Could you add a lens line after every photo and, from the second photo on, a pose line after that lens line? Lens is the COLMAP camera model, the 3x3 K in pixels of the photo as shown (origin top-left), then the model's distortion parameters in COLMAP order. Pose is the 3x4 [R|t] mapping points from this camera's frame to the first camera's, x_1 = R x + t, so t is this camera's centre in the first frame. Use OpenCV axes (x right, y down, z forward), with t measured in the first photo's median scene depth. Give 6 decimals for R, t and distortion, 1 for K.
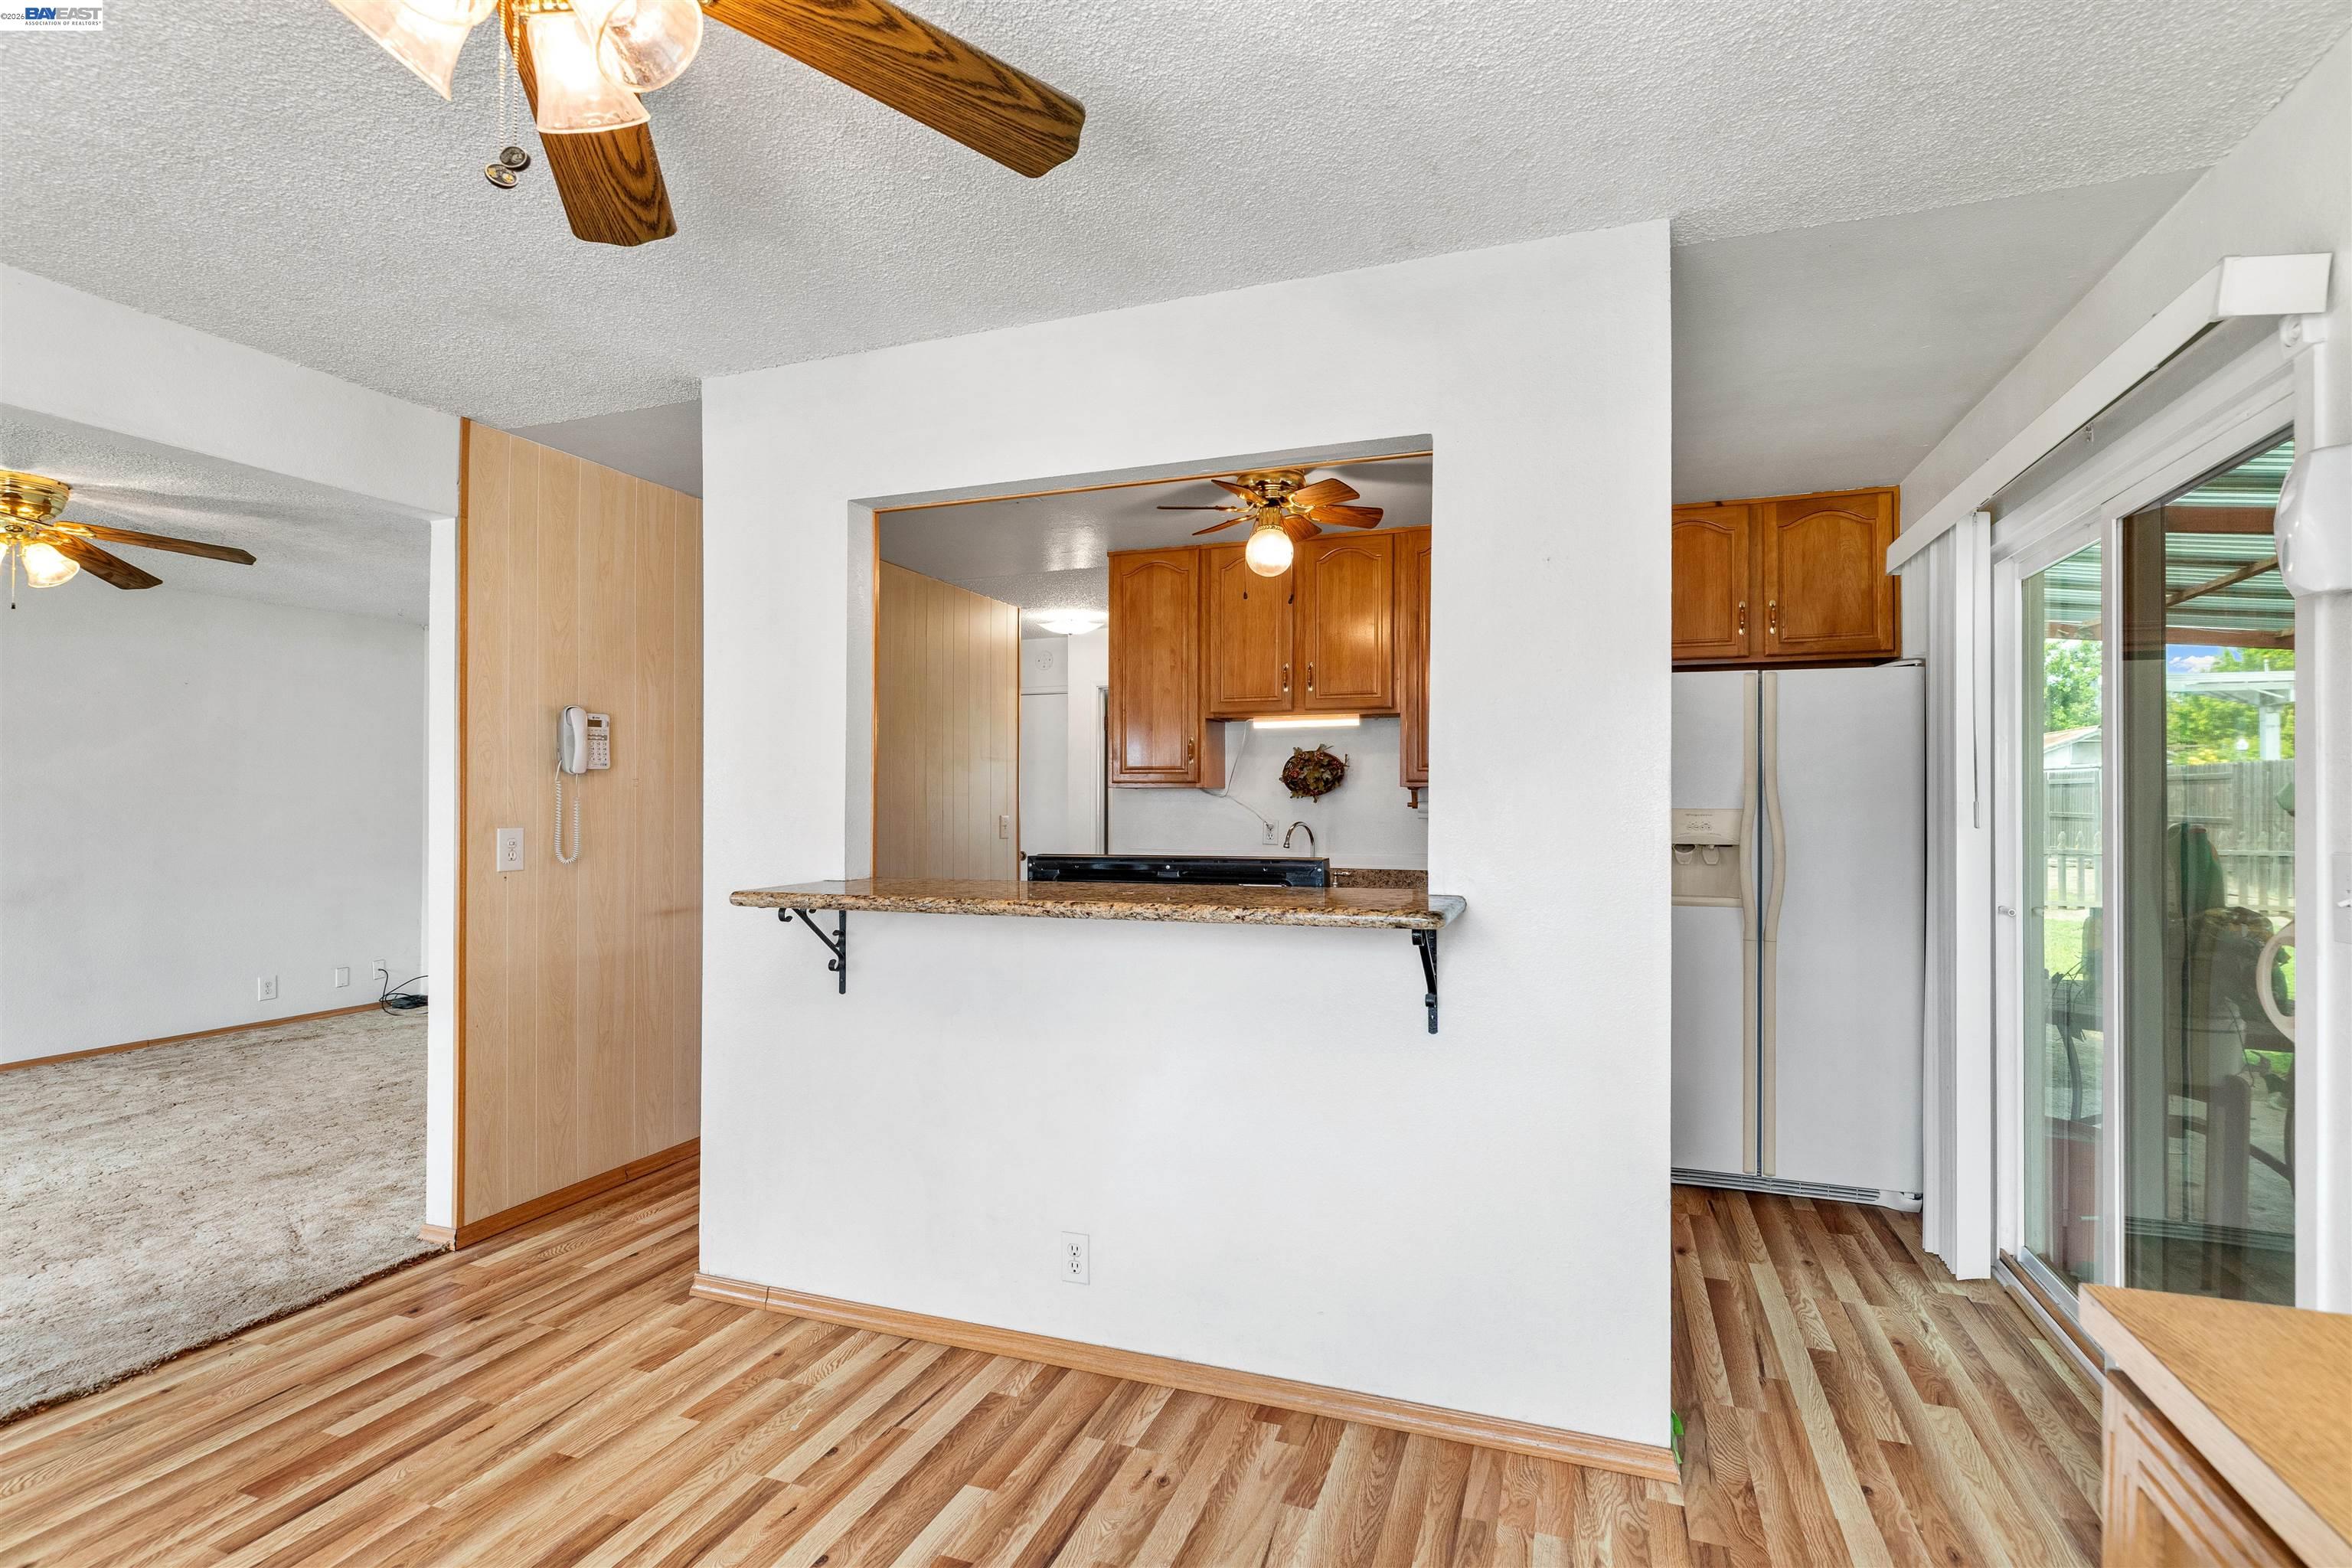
lens RADIAL K [[1107.5, 0, 1169.1], [0, 1107.5, 797.0], [0, 0, 1]] dist [-0.002664, 0.000454]
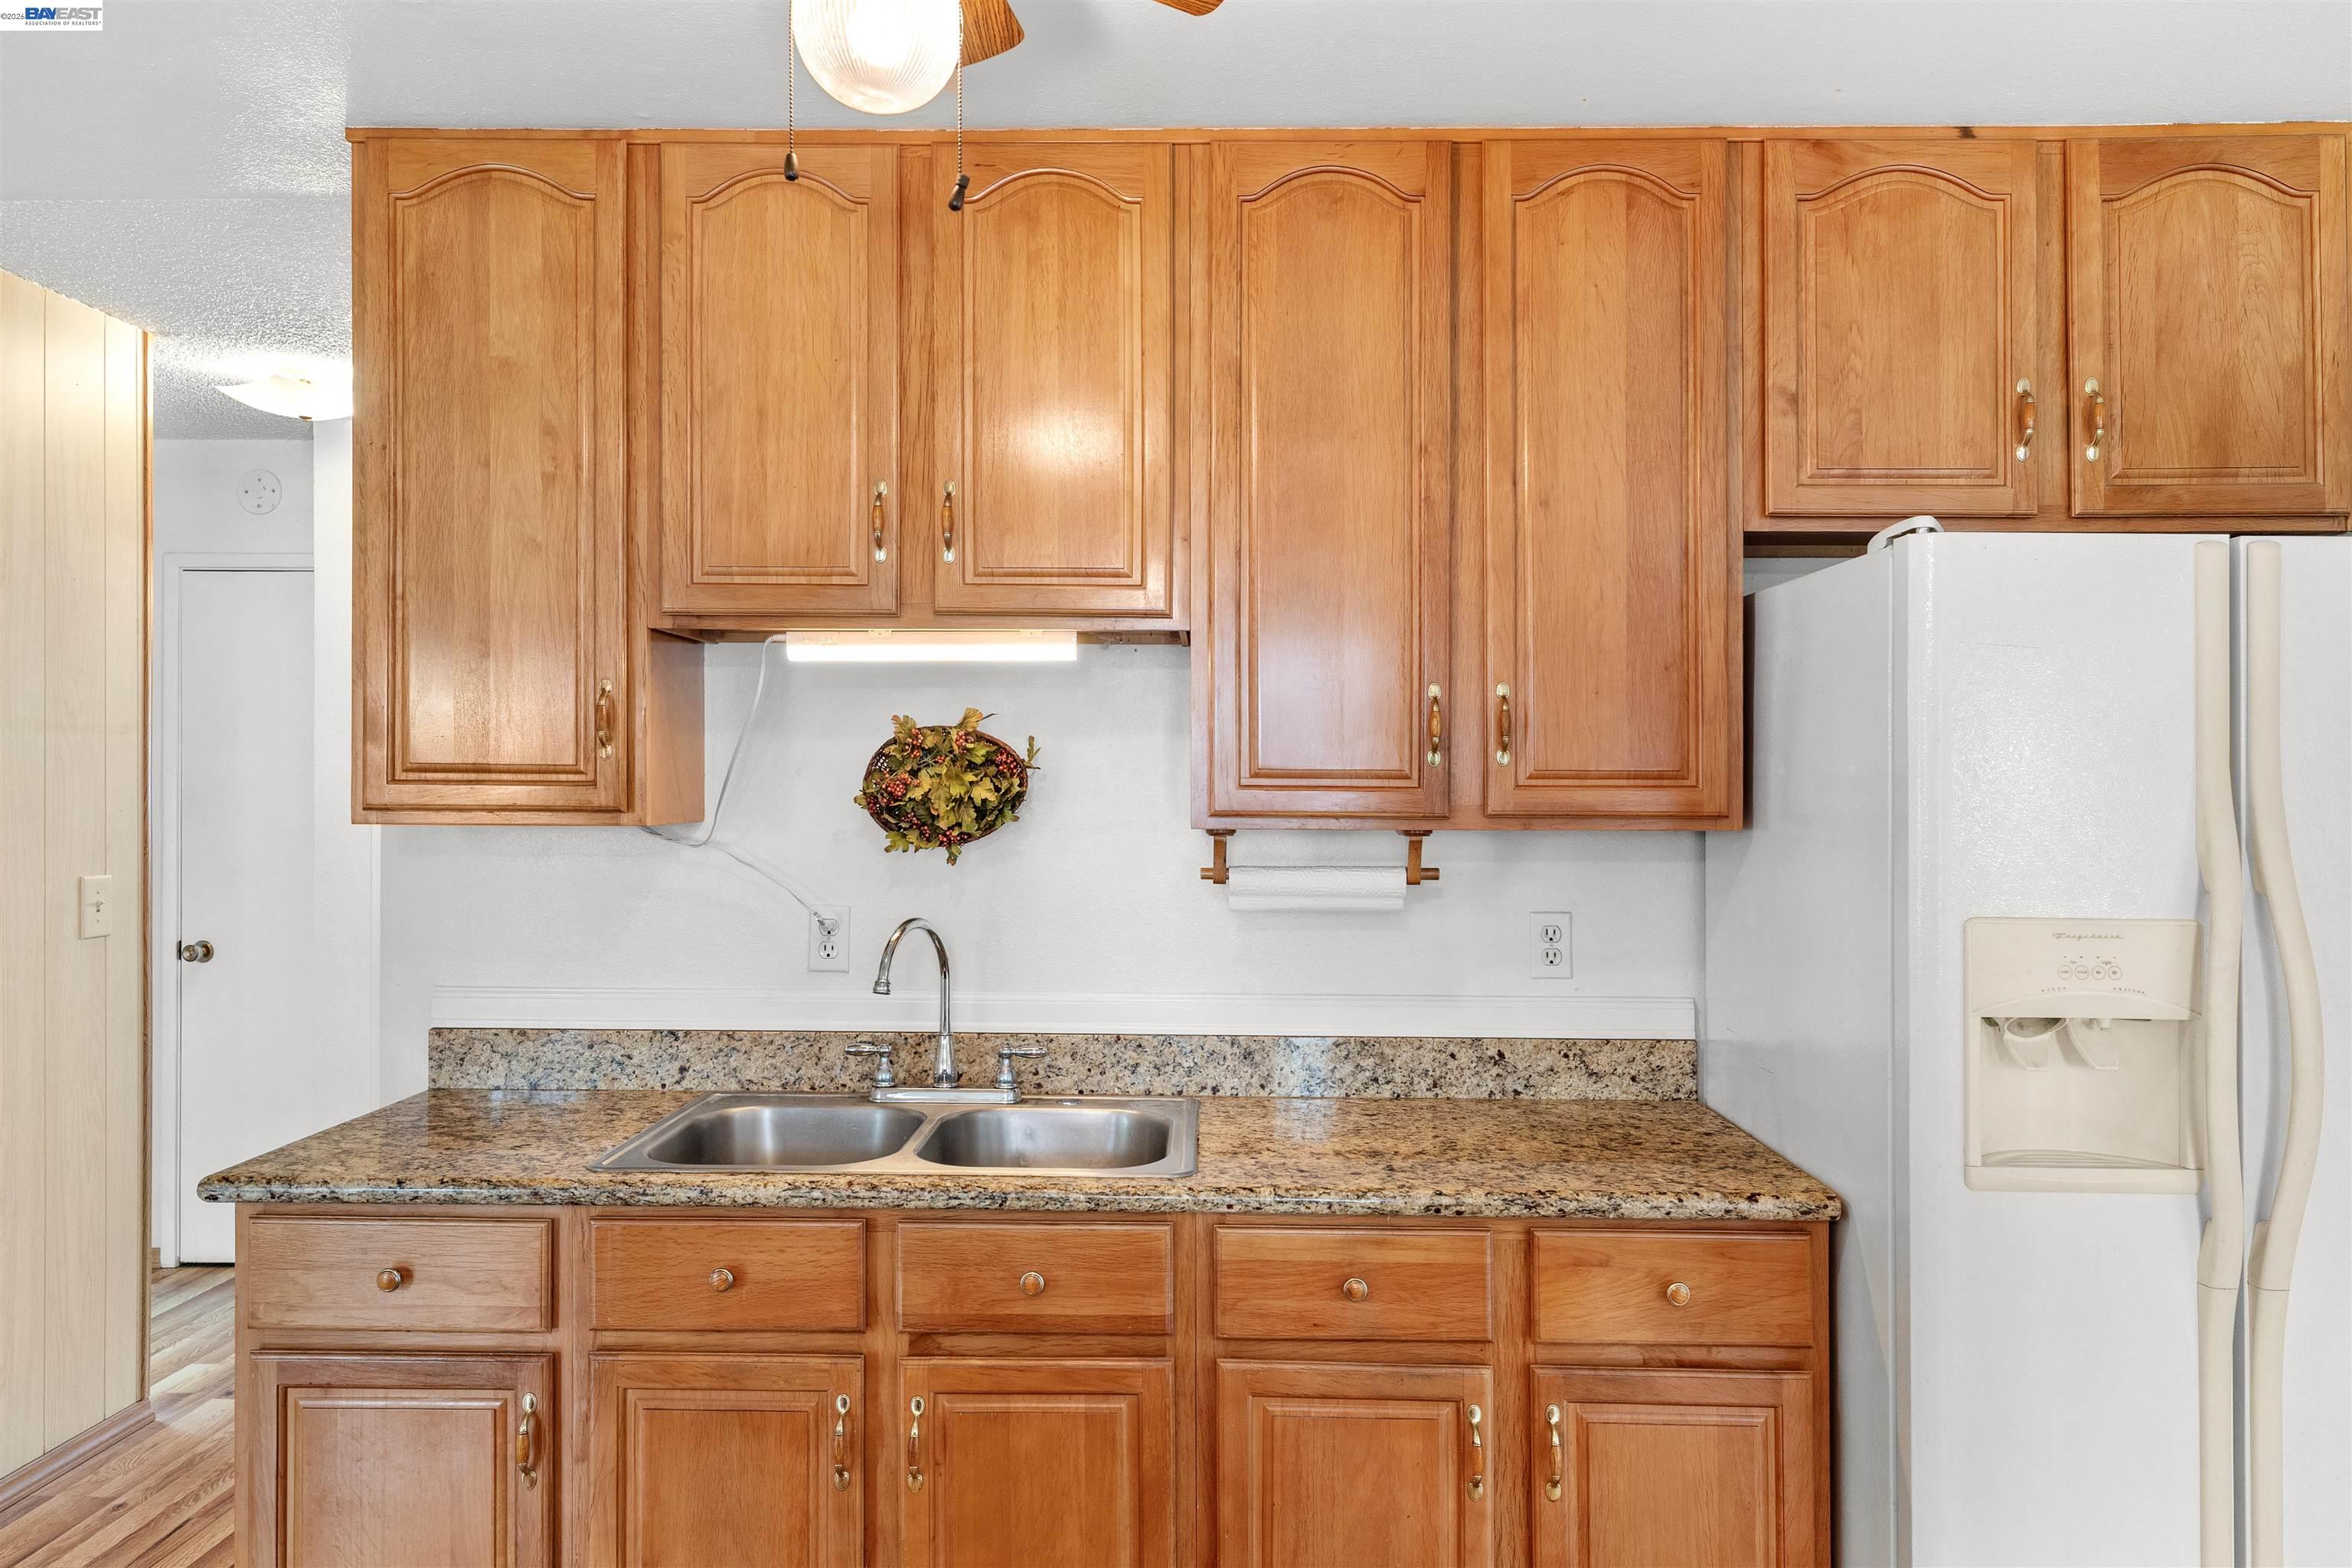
lens RADIAL K [[1609.0, 0, 1176.0], [0, 1609.0, 784.0], [0, 0, 1]] dist [0.009886, 0.000868]
pose [[0.945061, 0.005430, 0.326848, 0.032185], [-0.006664, 0.999974, 0.002656, -0.031887], [-0.326826, -0.004688, 0.945073, 0.607249]]
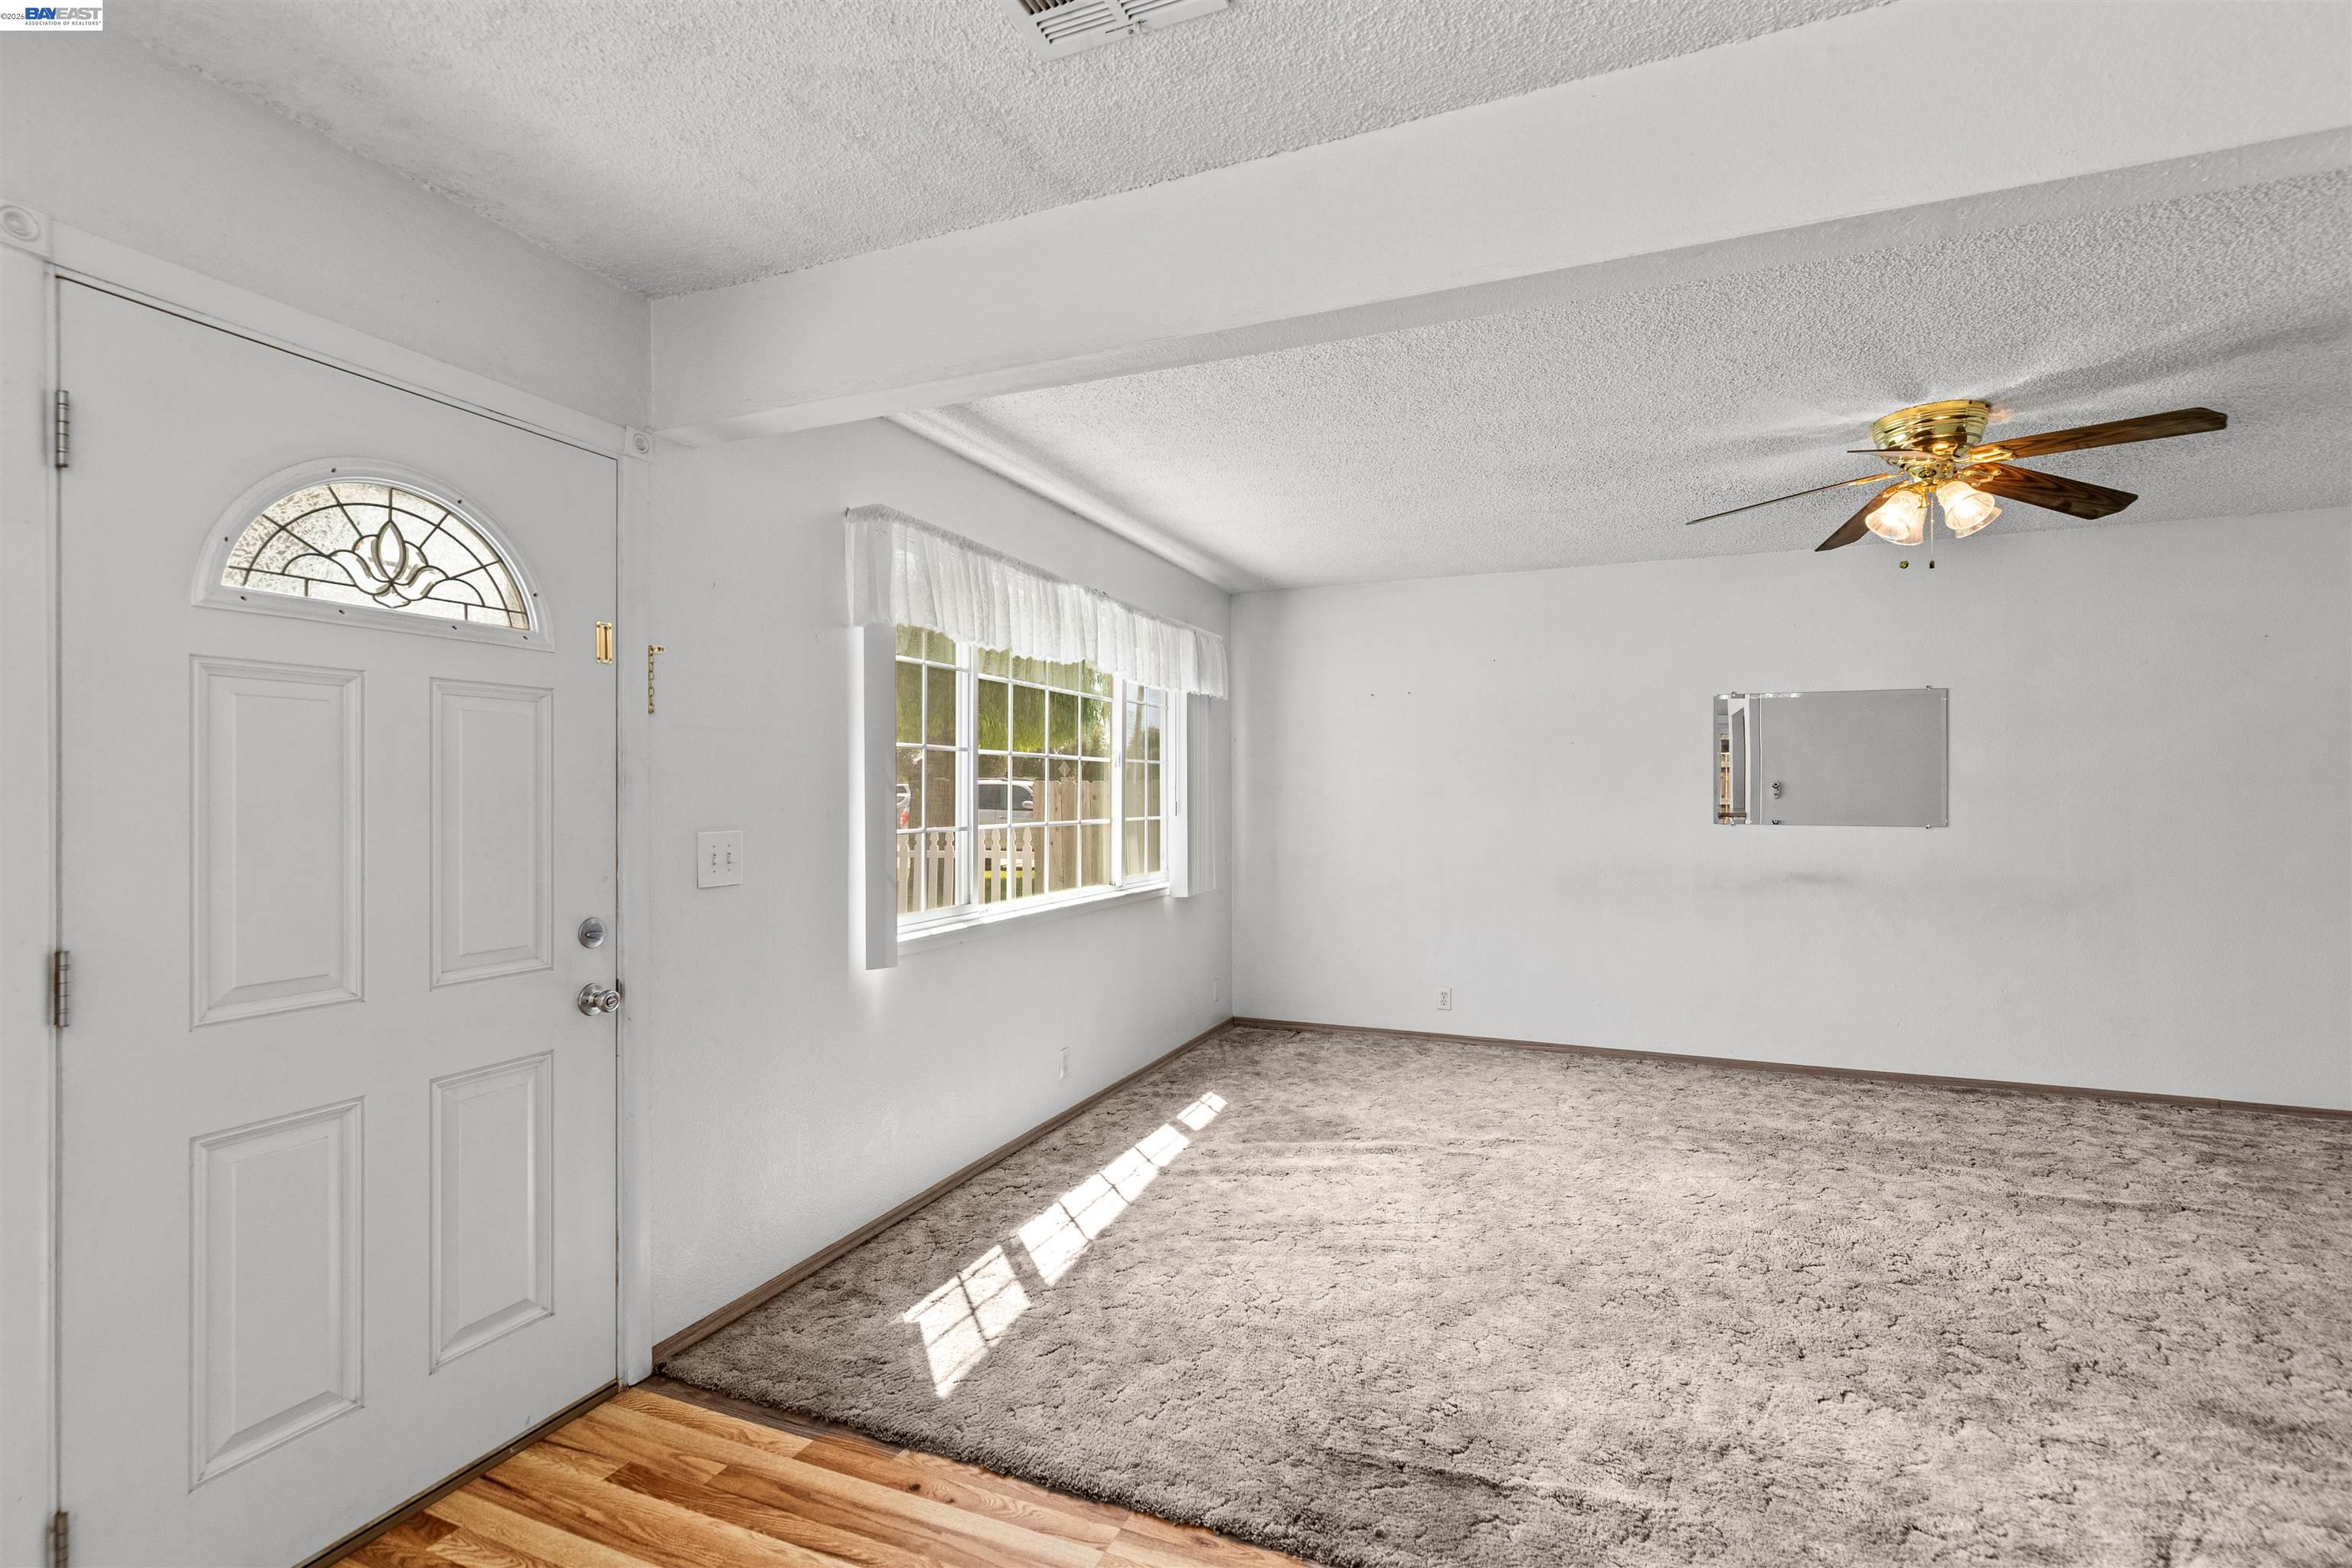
lens RADIAL K [[1079.6, 0, 1170.0], [0, 1079.6, 790.0], [0, 0, 1]] dist [0.000907, -0.000343]
pose [[-0.051350, -0.003189, -0.998676, -0.189883], [0.006812, 0.999971, -0.003543, -0.001007], [0.998657, -0.006985, -0.051327, 0.465453]]
